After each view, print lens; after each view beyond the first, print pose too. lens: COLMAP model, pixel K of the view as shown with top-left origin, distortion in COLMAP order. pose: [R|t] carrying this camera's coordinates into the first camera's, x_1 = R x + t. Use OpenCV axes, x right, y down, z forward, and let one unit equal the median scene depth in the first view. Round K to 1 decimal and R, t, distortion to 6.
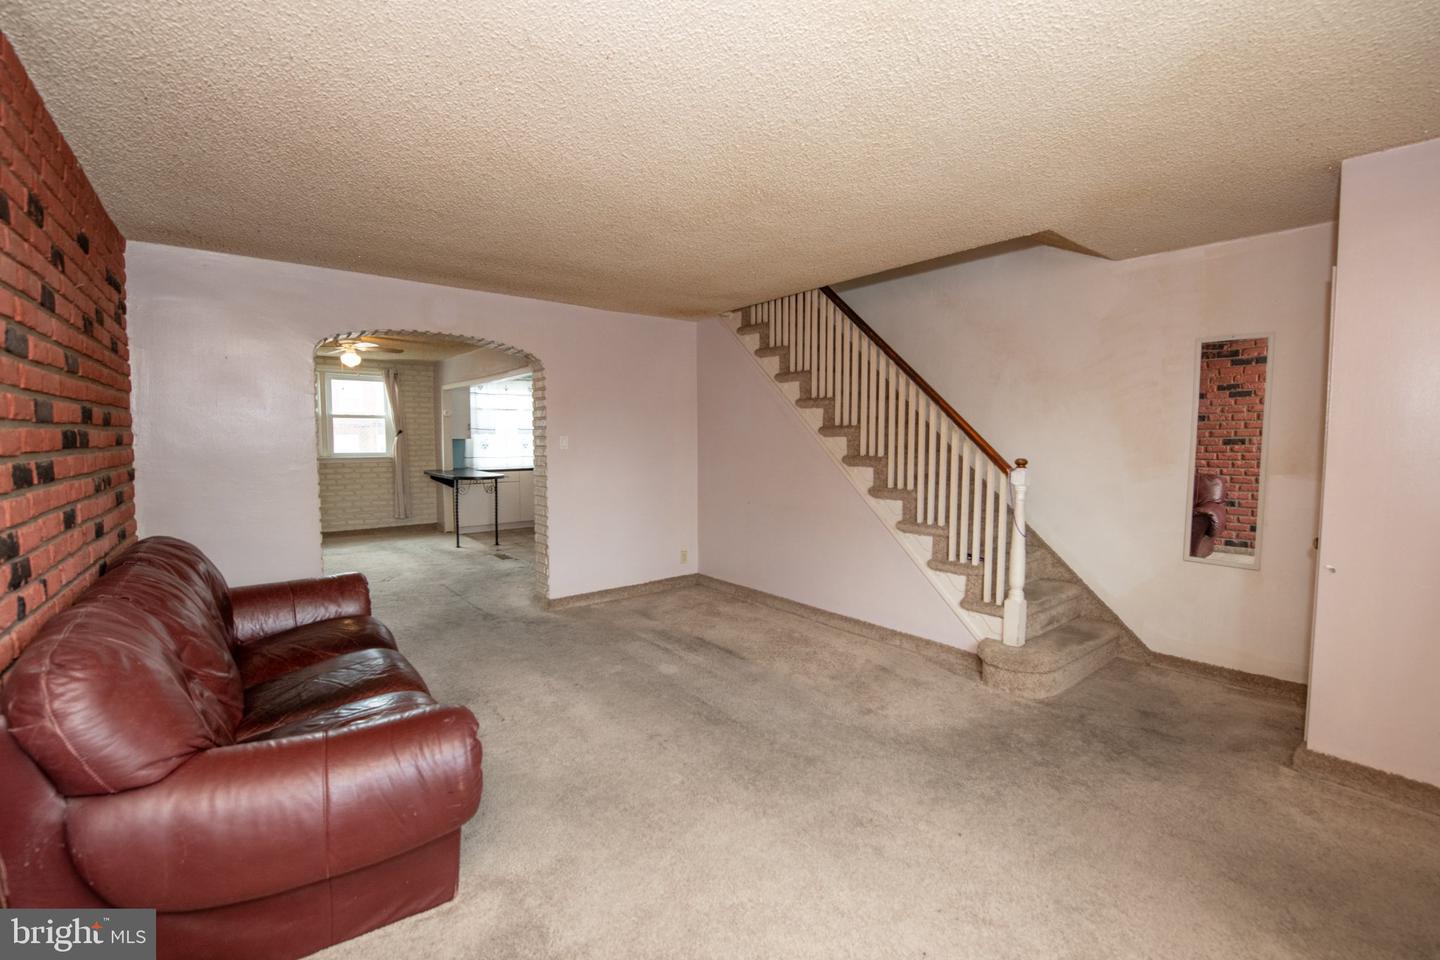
lens RADIAL K [[614.8, 0, 715.9], [0, 614.8, 476.0], [0, 0, 1]] dist [-0.015936, -0.000921]
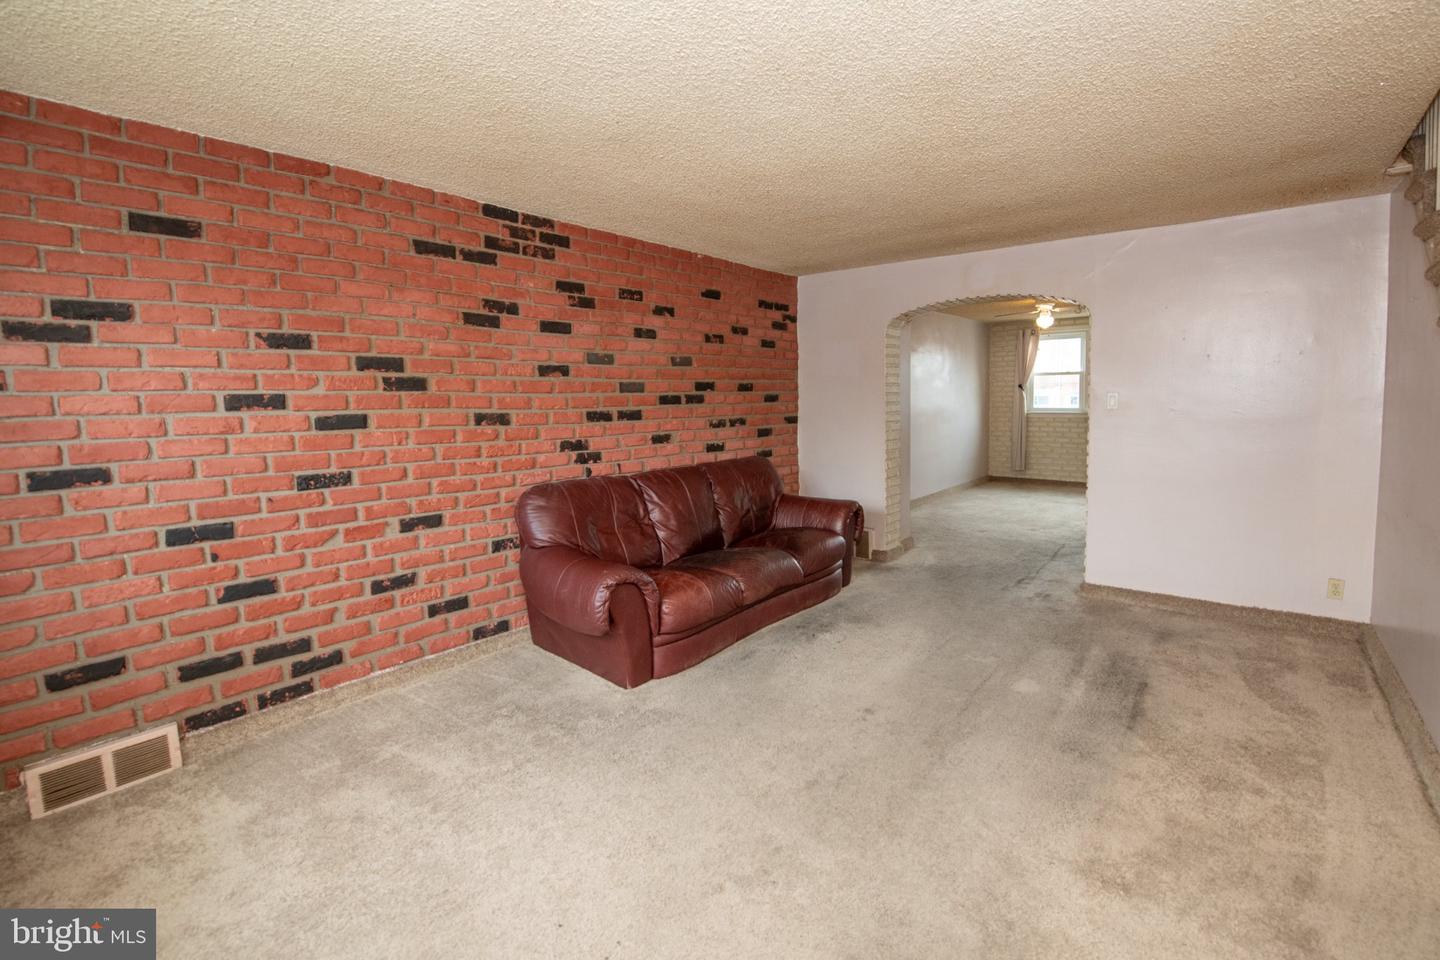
lens RADIAL K [[622.7, 0, 779.1], [0, 622.7, 441.1], [0, 0, 1]] dist [-0.015458, -0.000722]
pose [[0.254333, 0.067292, -0.964773, 0.518109], [-0.049884, 0.997161, 0.056401, -0.028763], [0.965829, 0.033782, 0.256968, 0.407593]]
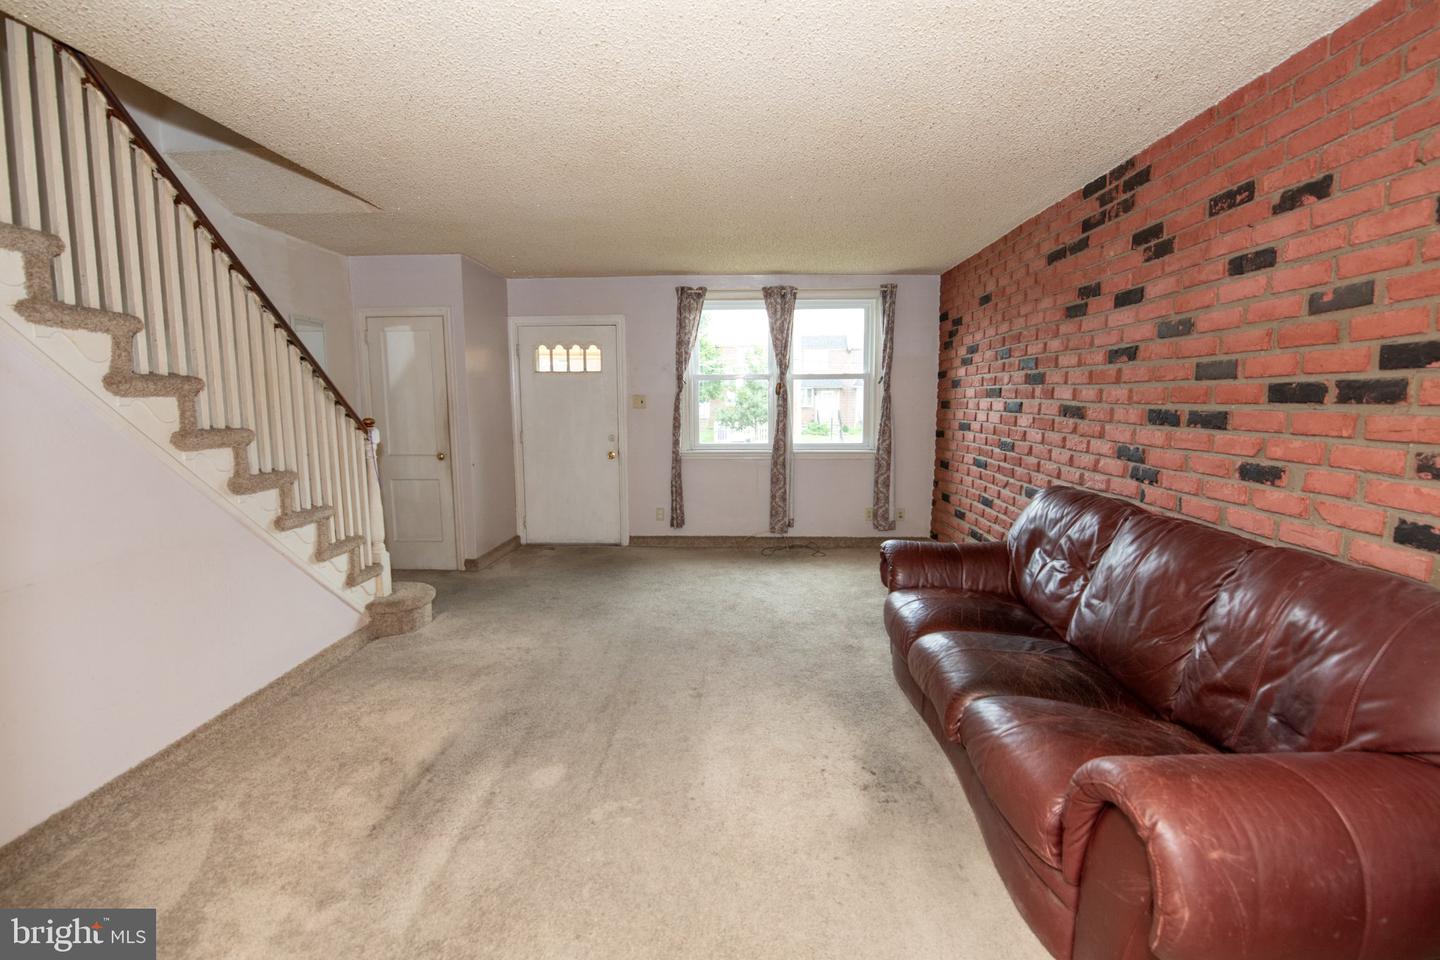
lens RADIAL K [[603.8, 0, 719.7], [0, 603.8, 472.9], [0, 0, 1]] dist [-0.014731, -0.003145]
pose [[-0.765334, -0.074989, 0.639250, -0.491174], [0.045129, 0.984493, 0.169518, -0.065786], [-0.642050, 0.158587, -0.750082, 1.116551]]
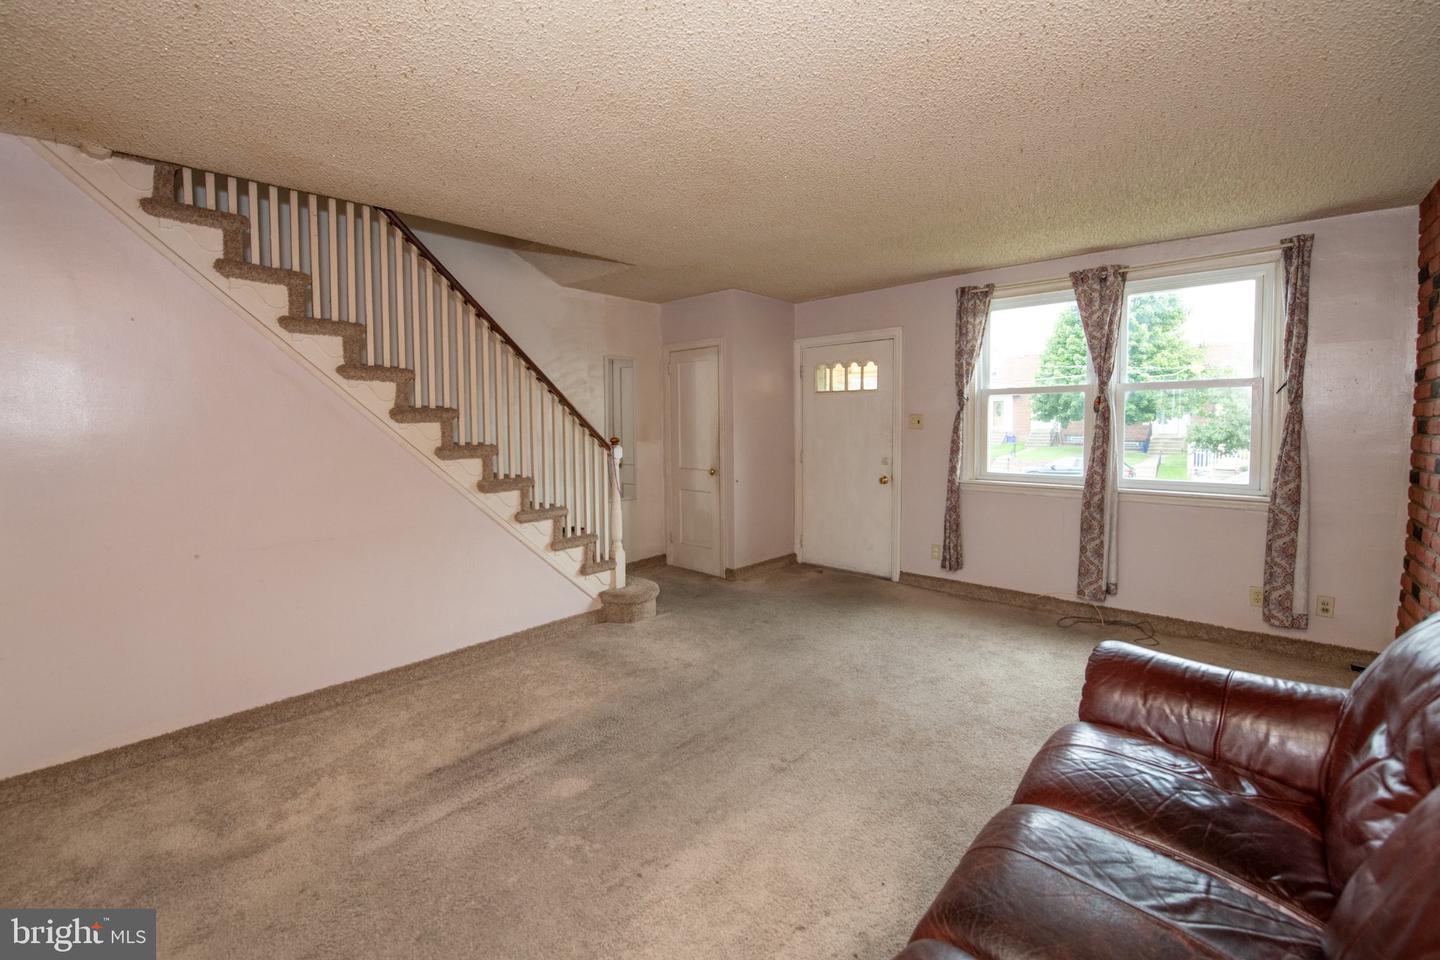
lens RADIAL K [[603.4, 0, 704.9], [0, 603.4, 453.5], [0, 0, 1]] dist [-0.015358, -0.000894]
pose [[-0.147973, -0.055422, 0.987437, -0.598131], [0.075594, 0.994874, 0.067168, -0.051171], [-0.986098, 0.084583, -0.143025, 0.797042]]
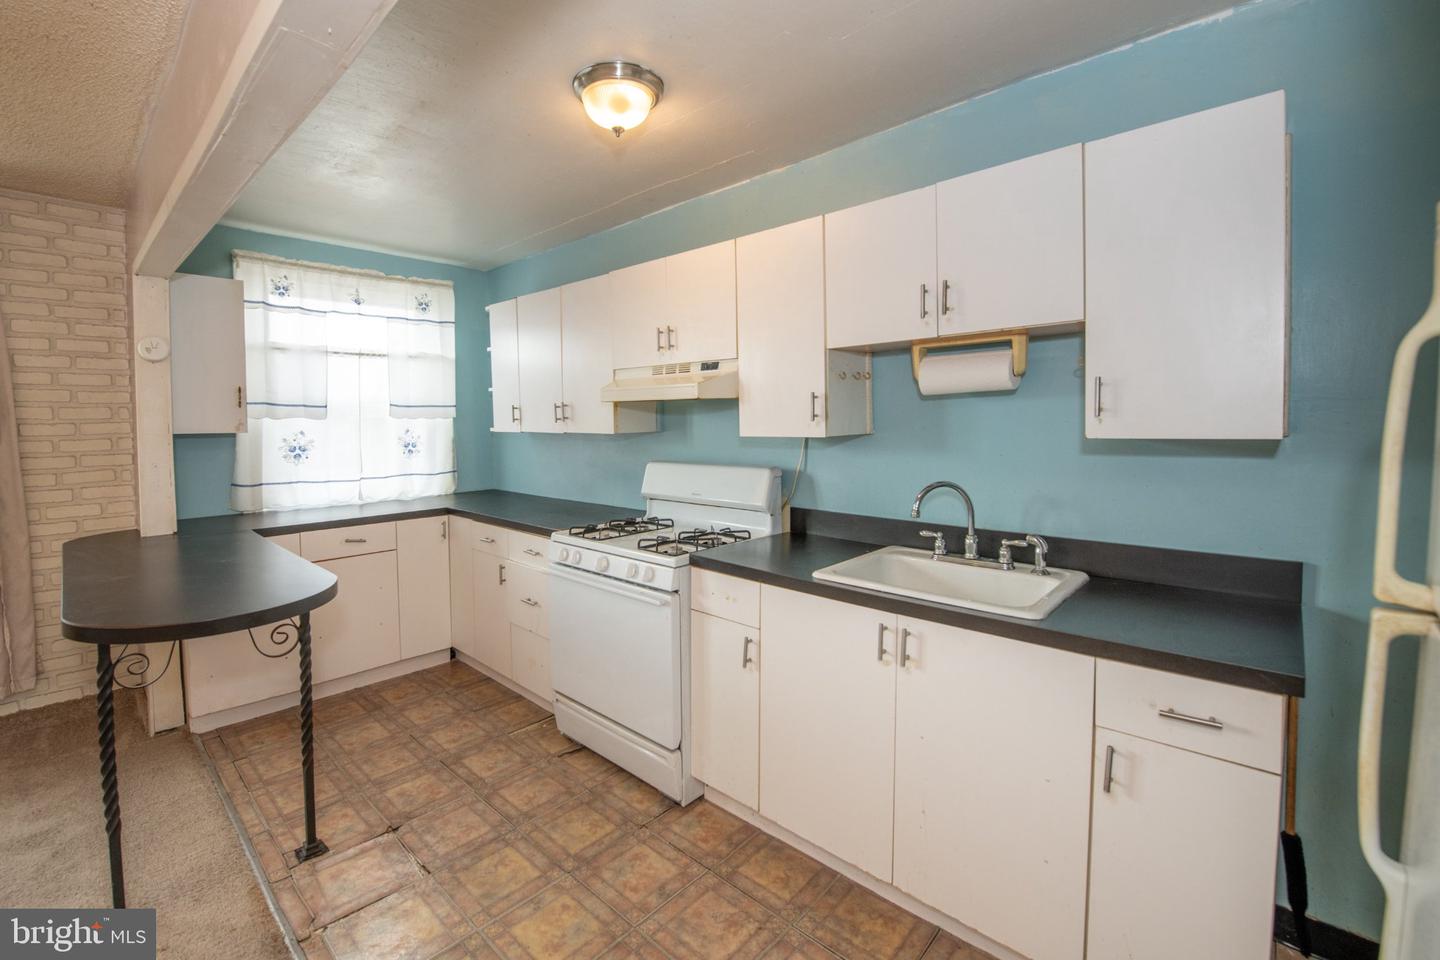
lens RADIAL K [[622.5, 0, 684.7], [0, 622.5, 443.2], [0, 0, 1]] dist [-0.018624, -0.001229]
pose [[0.990995, -0.015507, 0.133000, -0.440166], [0.019784, 0.999327, -0.030894, -0.084211], [-0.132432, 0.033247, 0.990634, 1.351964]]
